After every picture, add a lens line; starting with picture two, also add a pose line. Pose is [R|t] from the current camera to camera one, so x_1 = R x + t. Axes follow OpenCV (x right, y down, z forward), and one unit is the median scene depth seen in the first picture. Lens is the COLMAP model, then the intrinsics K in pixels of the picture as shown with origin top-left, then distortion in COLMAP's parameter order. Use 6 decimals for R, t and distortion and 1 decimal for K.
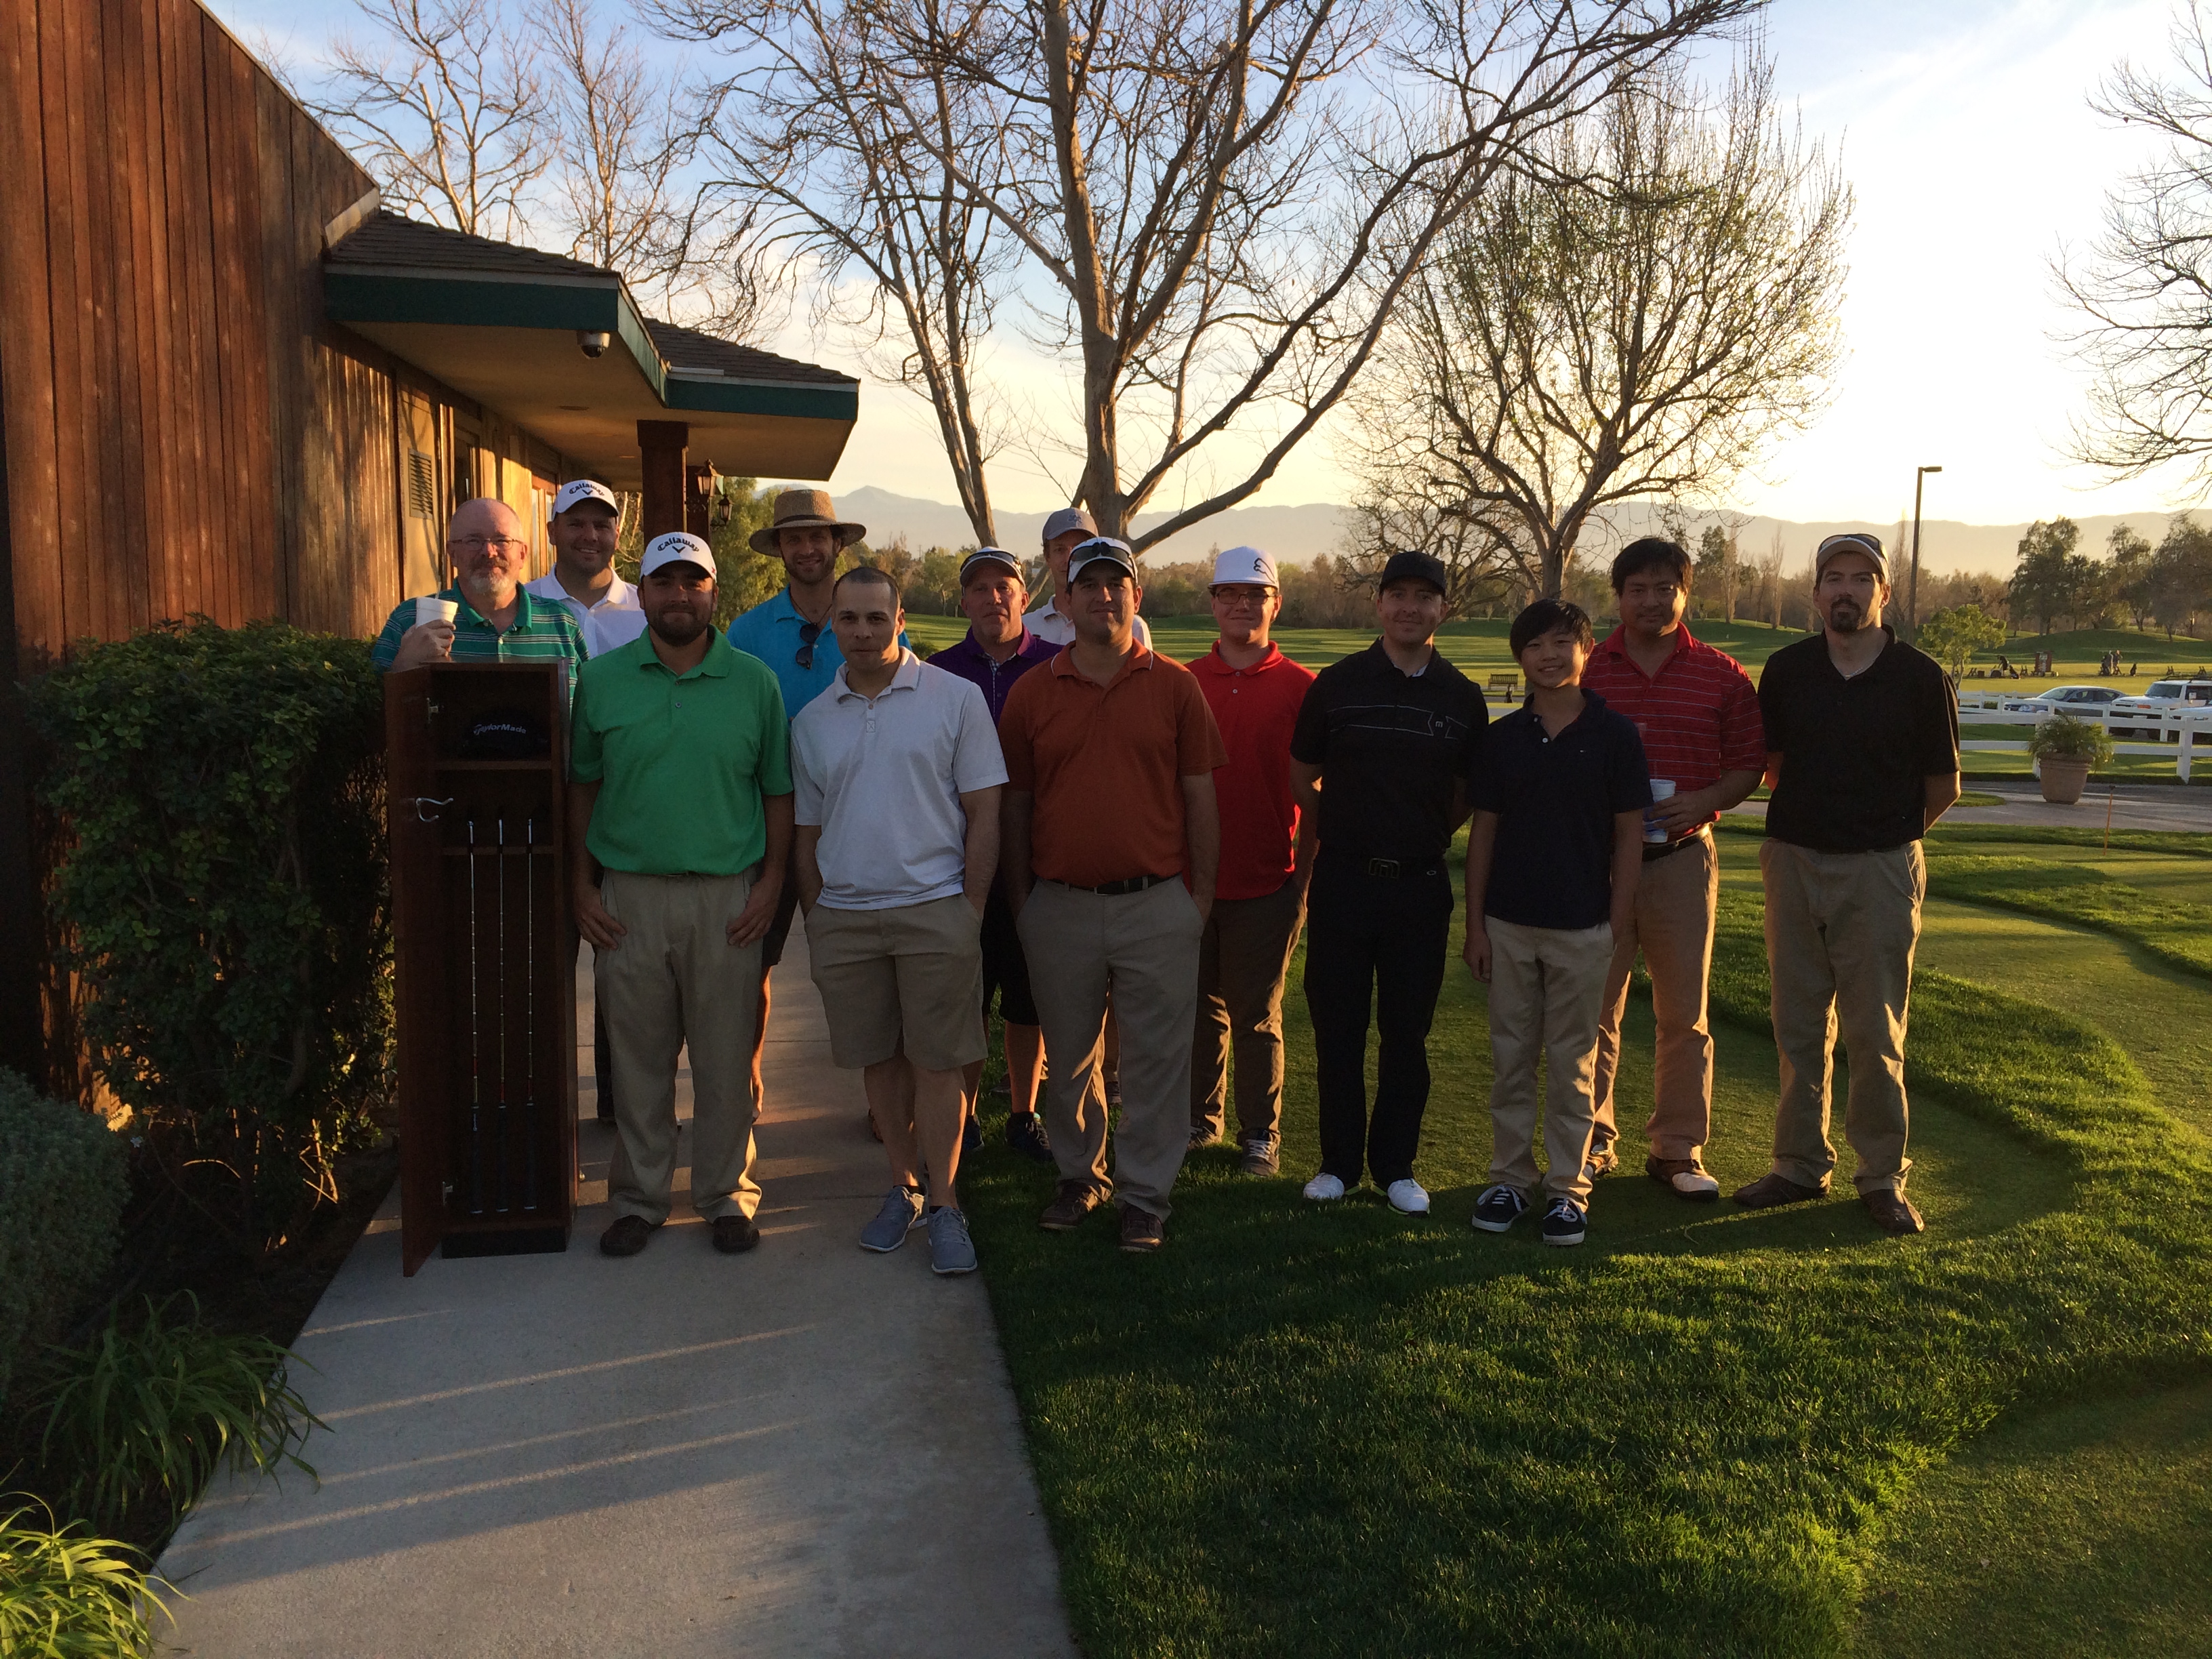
lens RADIAL K [[1981.4, 0, 1183.0], [0, 1981.4, 816.6], [0, 0, 1]] dist [0.063073, -0.067242]
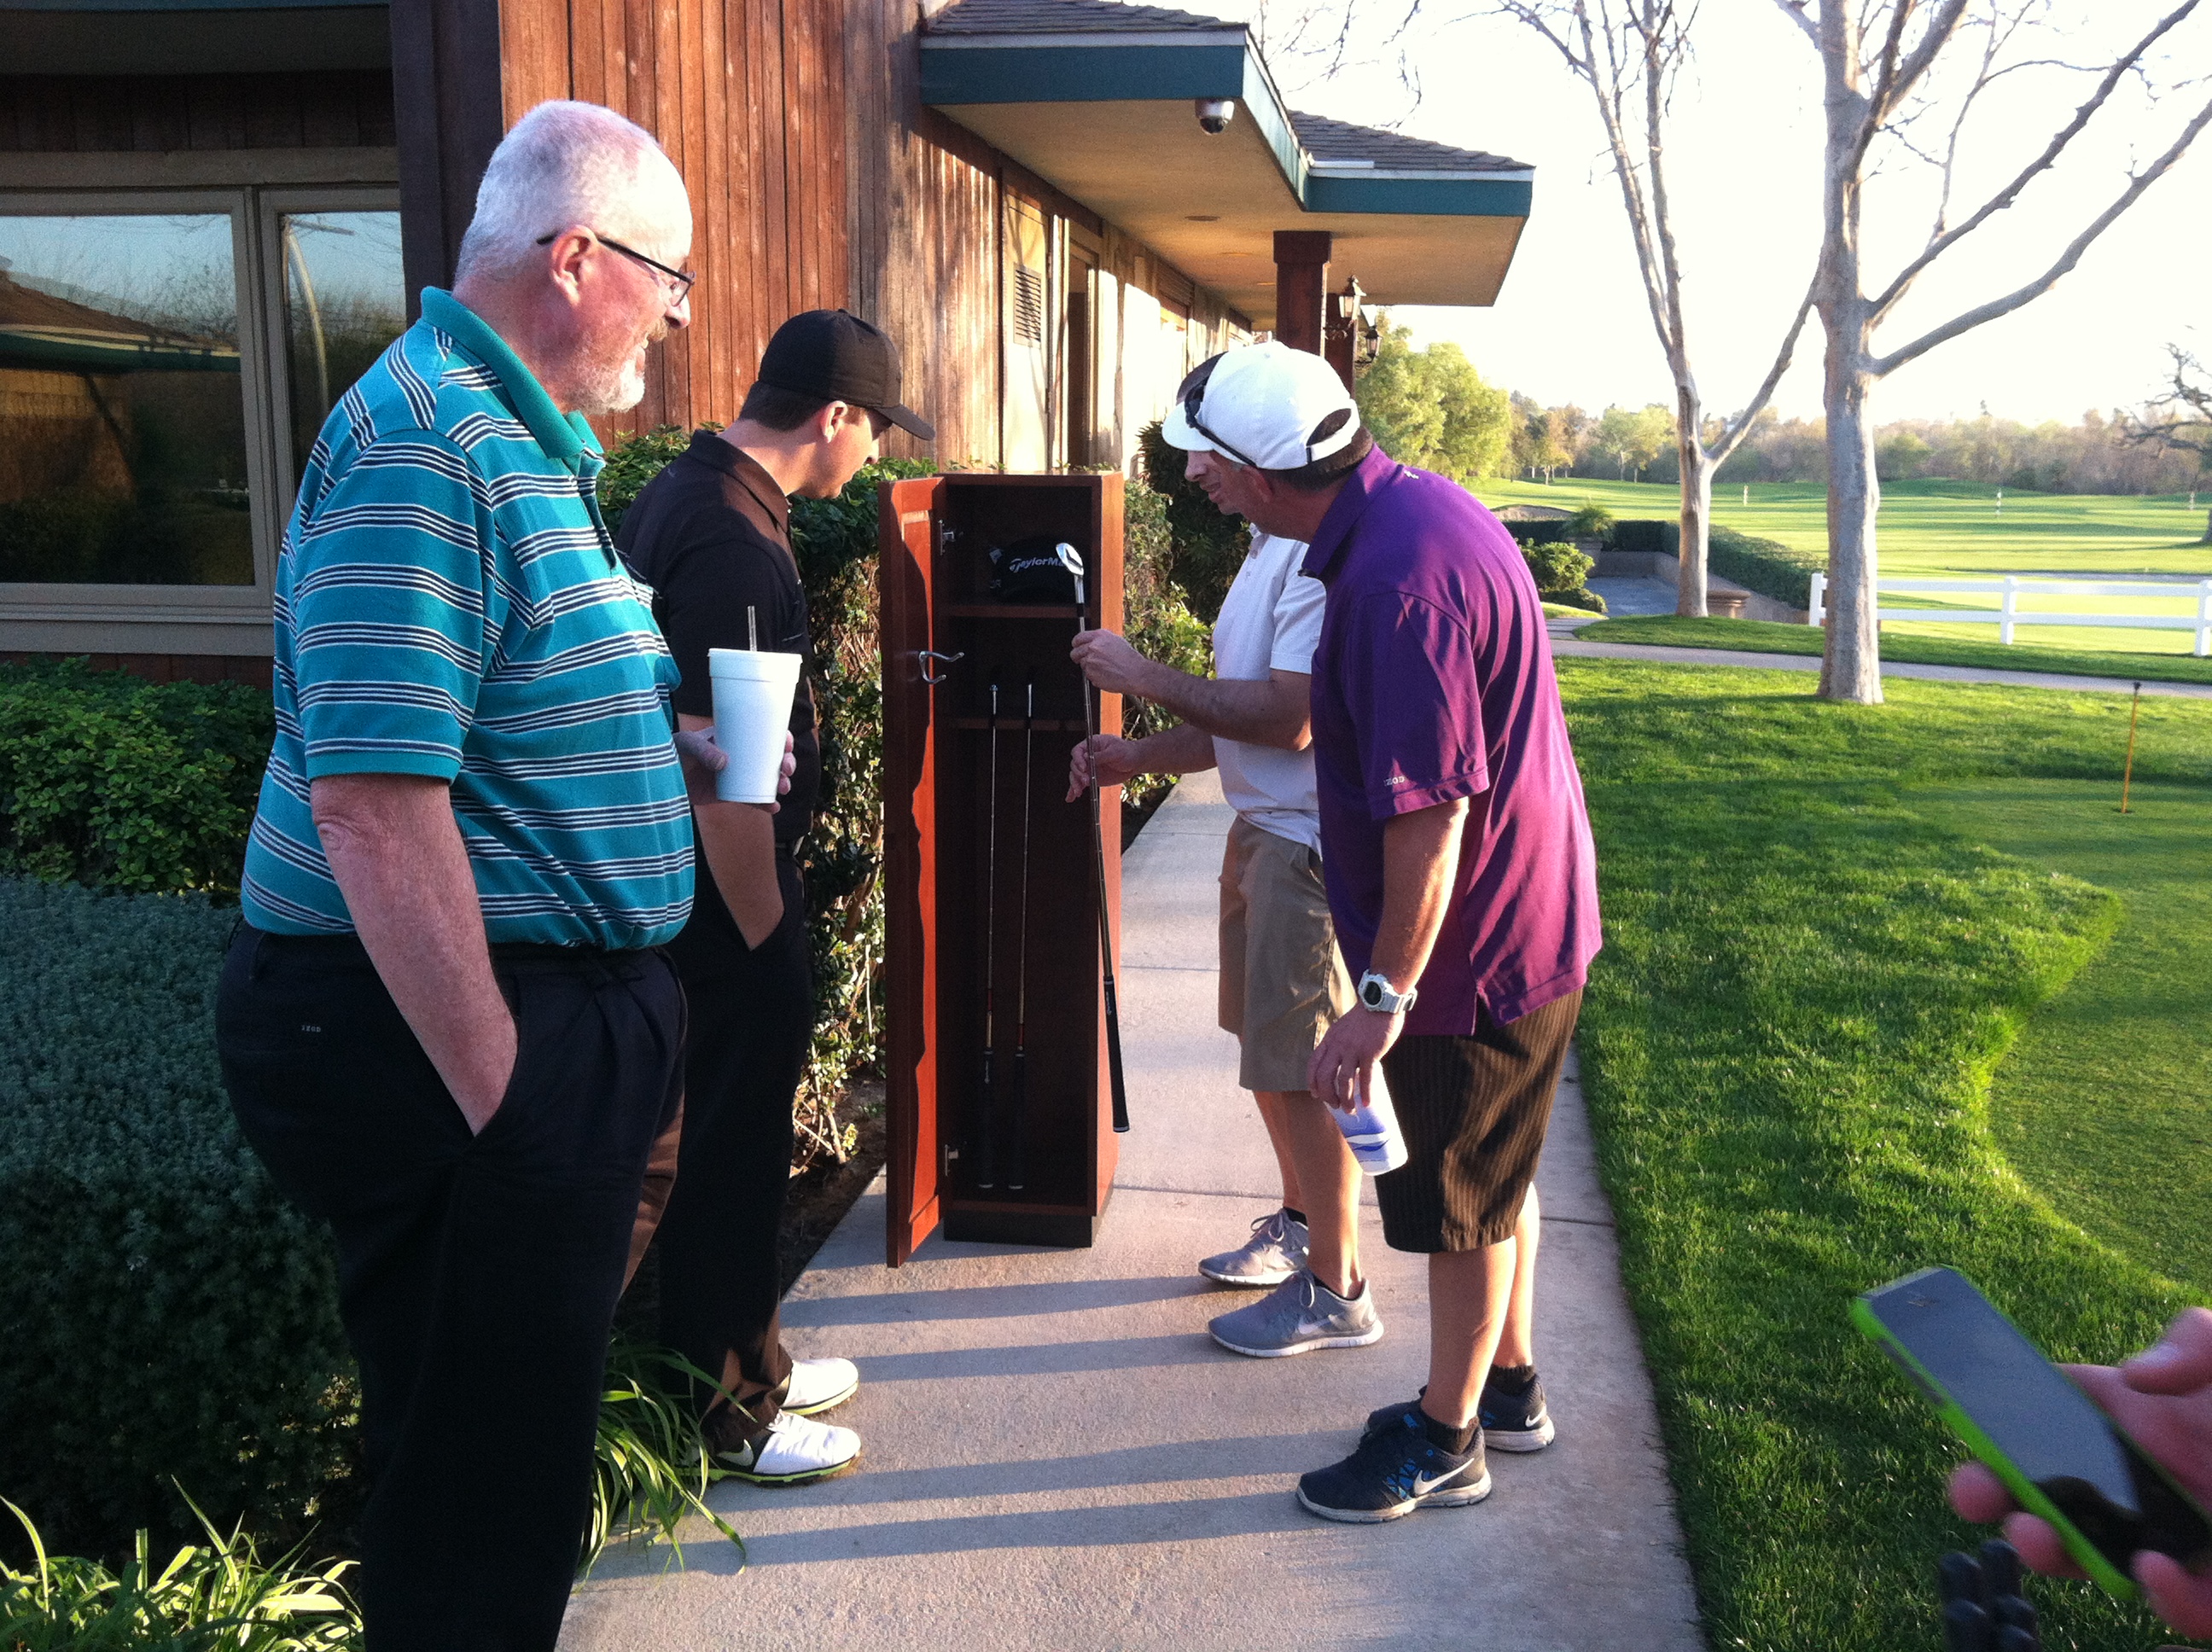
lens RADIAL K [[2176.0, 0, 1114.4], [0, 2176.0, 838.2], [0, 0, 1]] dist [0.015576, 0.000000]
pose [[0.941109, 0.053913, -0.333778, -0.034693], [-0.033223, 0.997173, 0.067392, 0.004427], [0.336468, -0.052334, 0.940239, 0.260107]]
